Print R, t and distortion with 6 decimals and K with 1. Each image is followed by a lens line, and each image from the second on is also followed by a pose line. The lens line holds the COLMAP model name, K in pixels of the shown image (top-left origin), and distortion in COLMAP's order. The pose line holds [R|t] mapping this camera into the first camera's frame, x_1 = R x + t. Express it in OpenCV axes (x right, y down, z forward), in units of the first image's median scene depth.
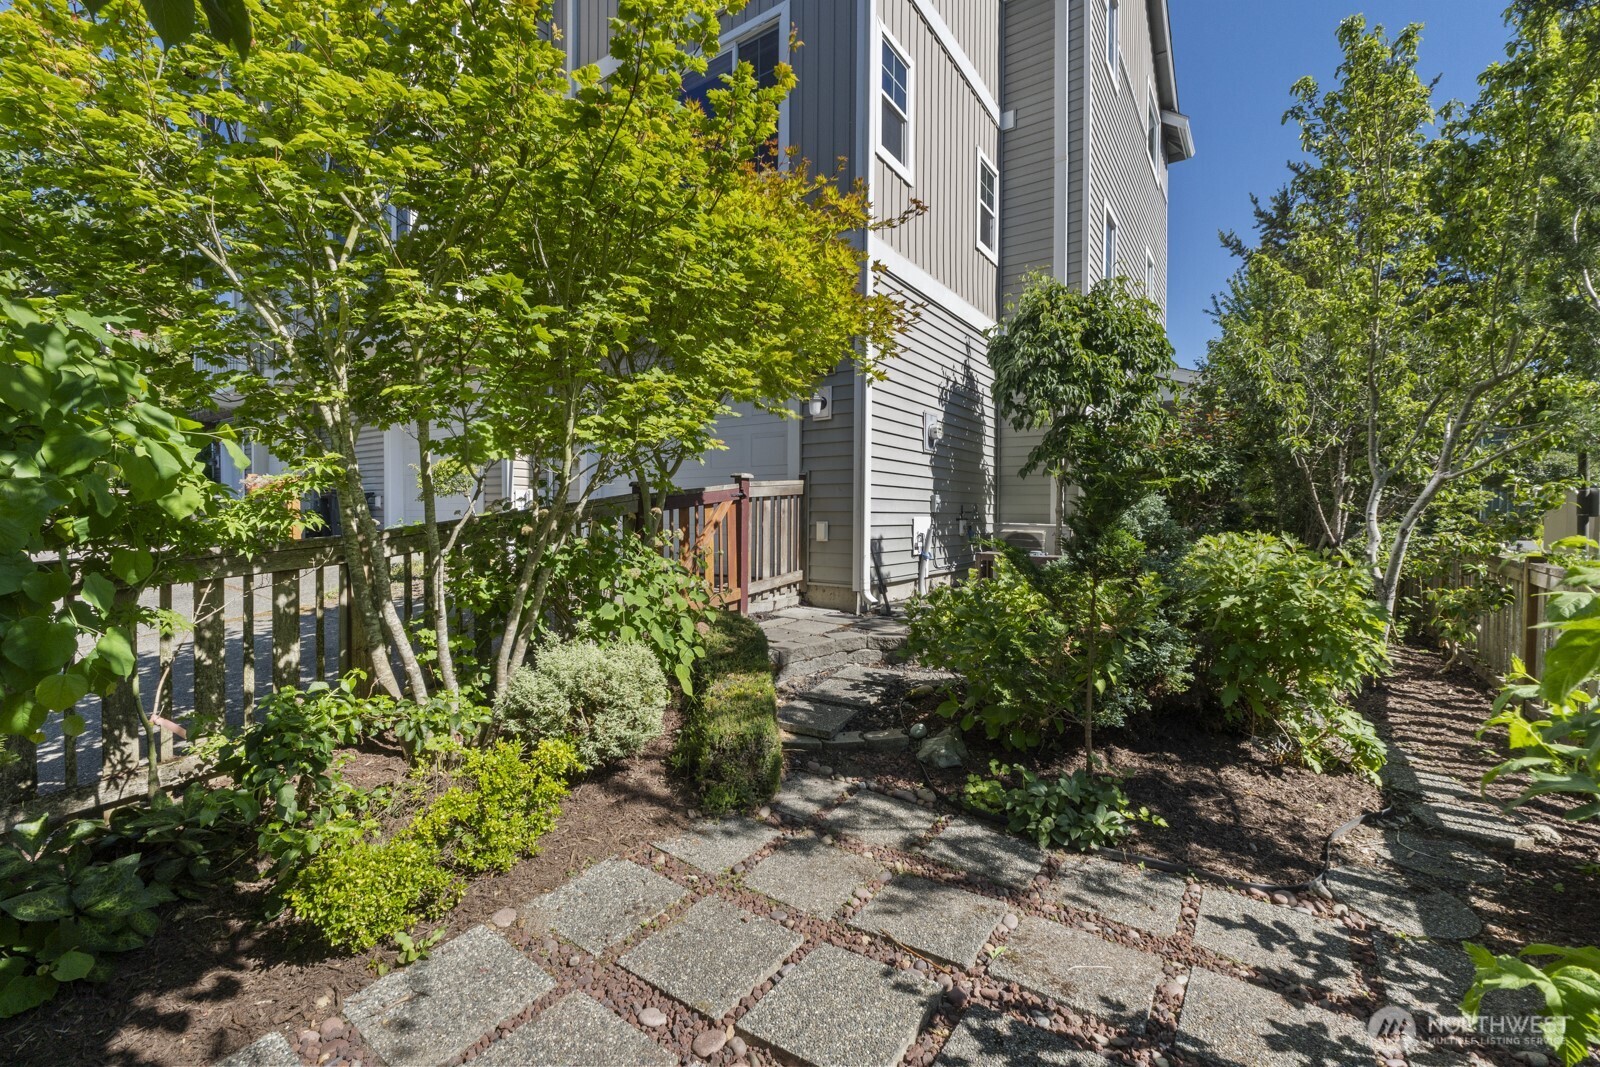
lens RADIAL K [[656.7, 0, 804.0], [0, 656.7, 526.0], [0, 0, 1]] dist [-0.007307, -0.000918]
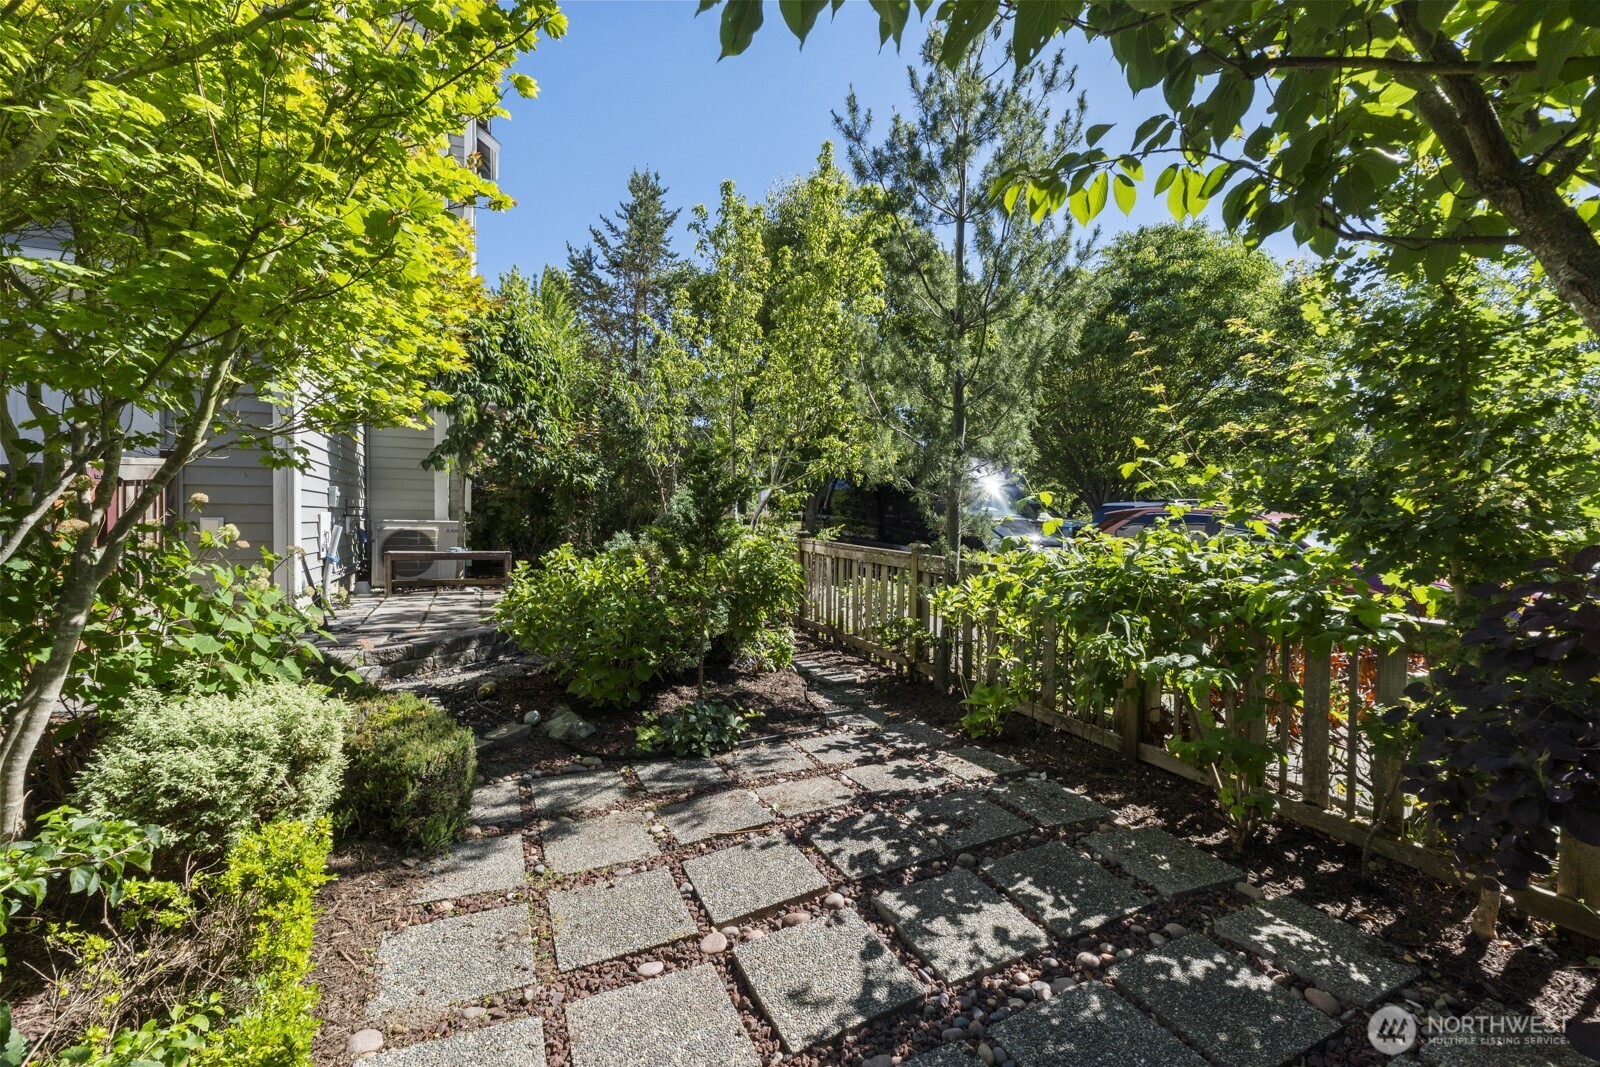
lens RADIAL K [[656.7, 0, 808.1], [0, 656.7, 528.7], [0, 0, 1]] dist [-0.007307, -0.000918]
pose [[0.496370, -0.017454, 0.867935, -0.726696], [0.012584, 0.999837, 0.012910, 0.011547], [-0.868020, 0.004514, 0.496509, 0.167614]]
